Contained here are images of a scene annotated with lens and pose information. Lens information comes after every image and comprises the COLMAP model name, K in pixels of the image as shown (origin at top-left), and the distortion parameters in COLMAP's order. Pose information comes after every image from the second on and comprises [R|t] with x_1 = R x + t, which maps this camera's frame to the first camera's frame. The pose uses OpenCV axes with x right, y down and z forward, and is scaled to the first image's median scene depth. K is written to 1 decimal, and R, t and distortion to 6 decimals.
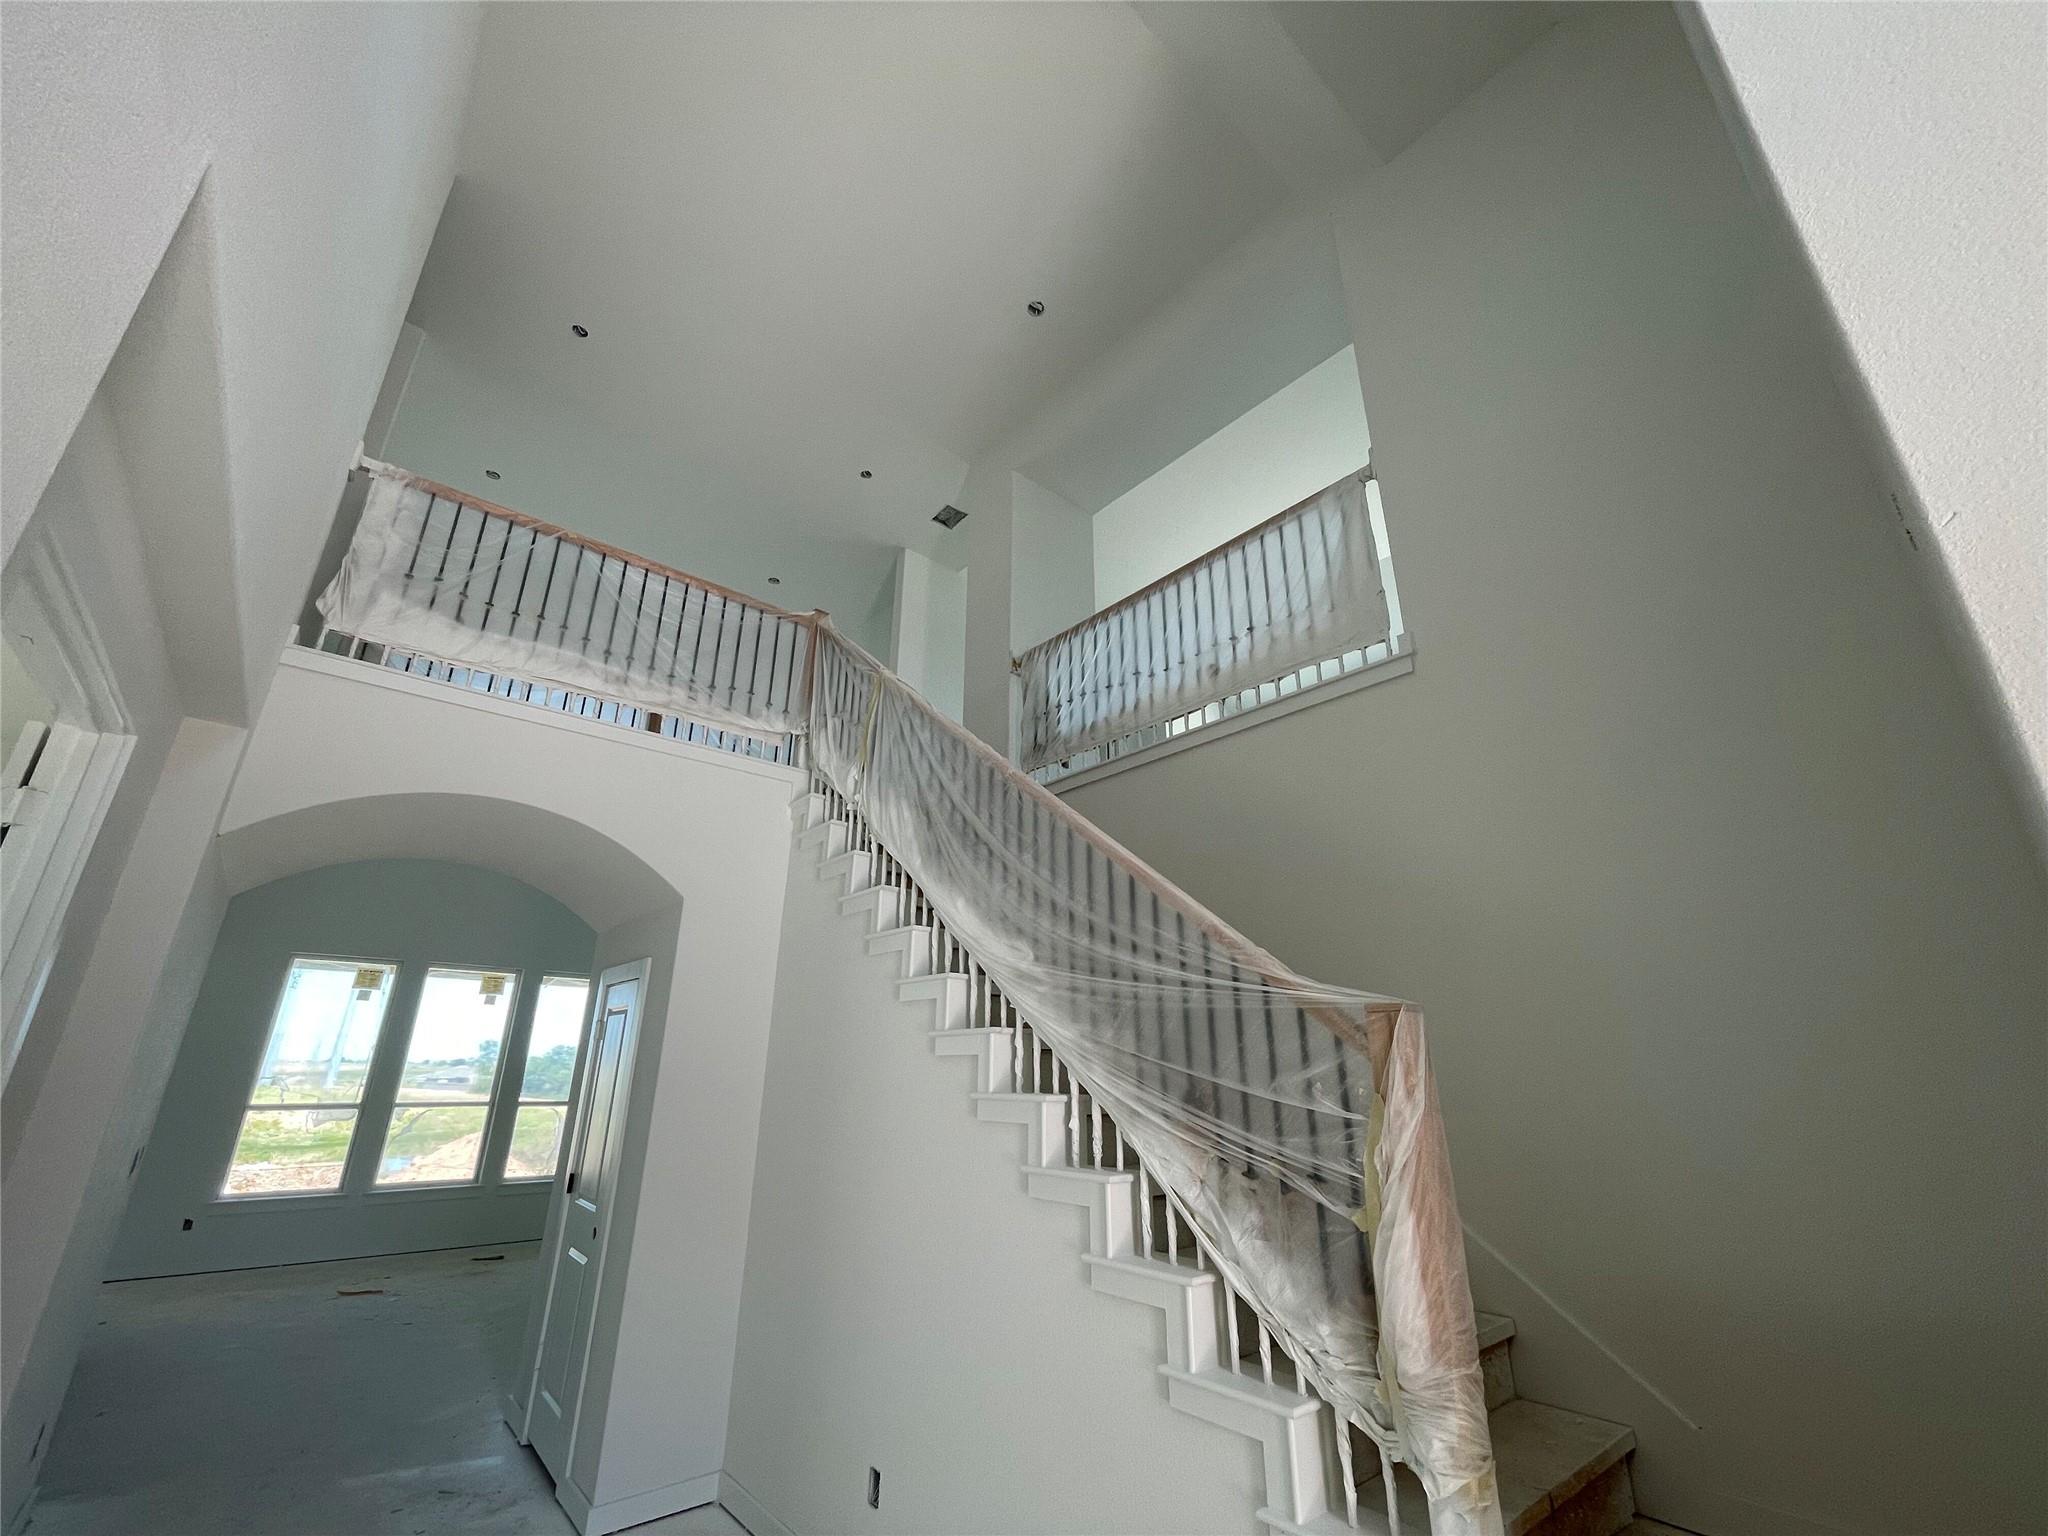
lens RADIAL K [[838.5, 0, 1012.1], [0, 838.5, 764.4], [0, 0, 1]] dist [-0.000512, 0.000824]
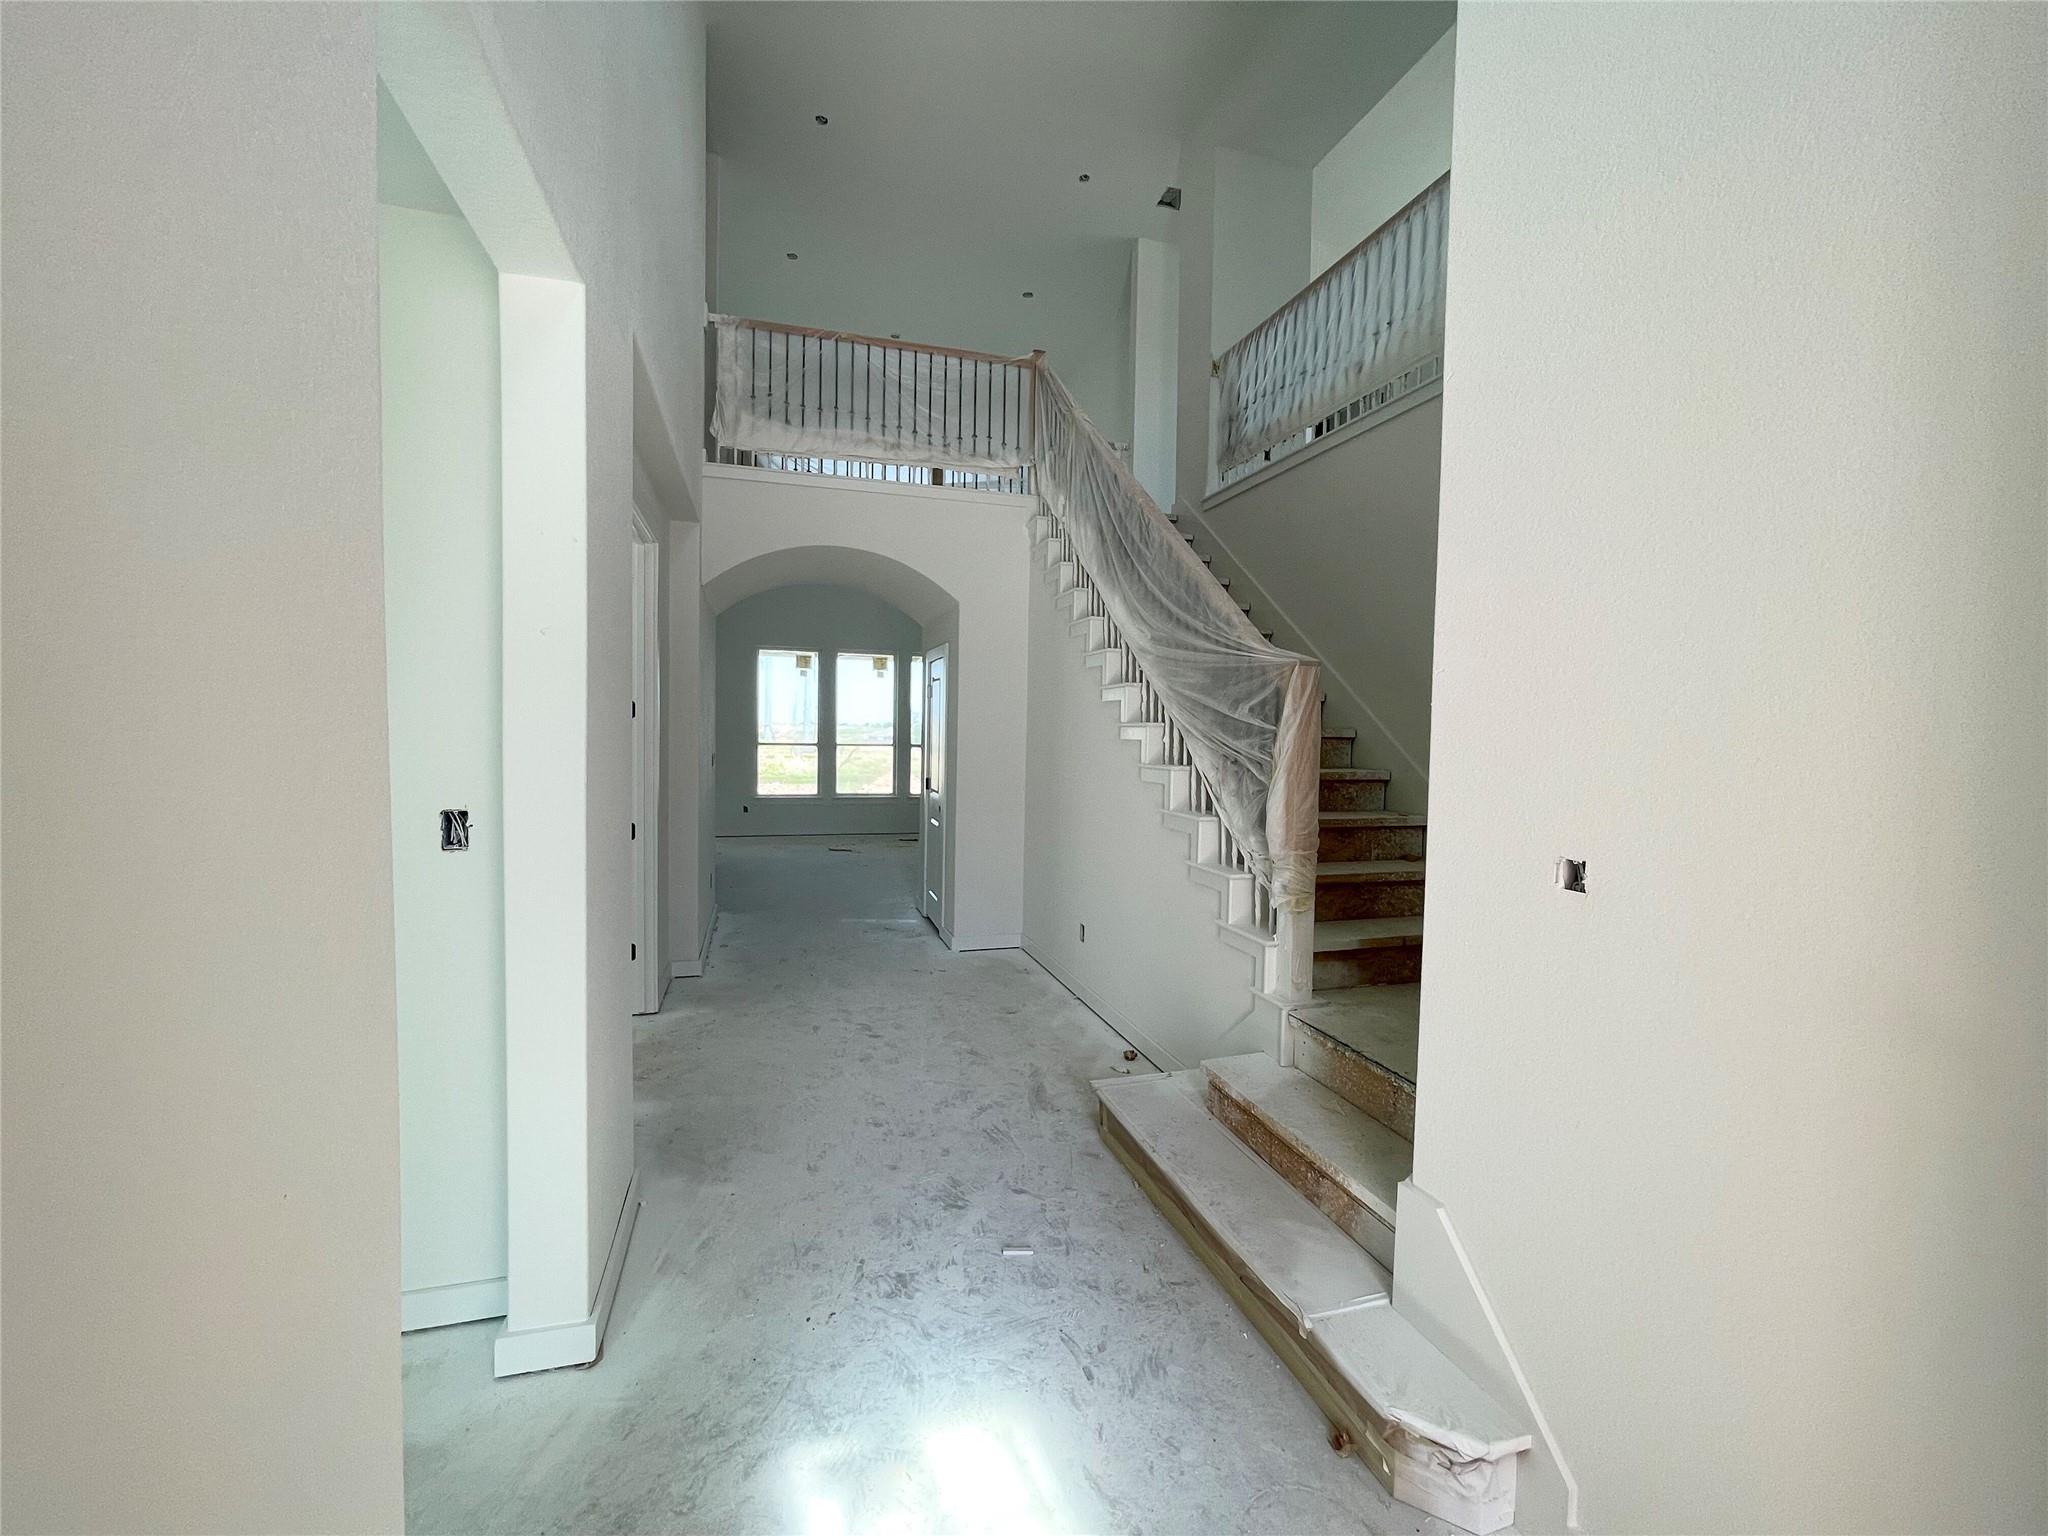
lens RADIAL K [[838.5, 0, 1010.3], [0, 838.5, 768.3], [0, 0, 1]] dist [-0.000512, 0.000824]
pose [[0.915764, 0.022701, -0.401074, 0.275137], [0.132914, 0.925047, 0.355839, -0.078500], [0.379091, -0.379173, 0.844108, -0.293586]]
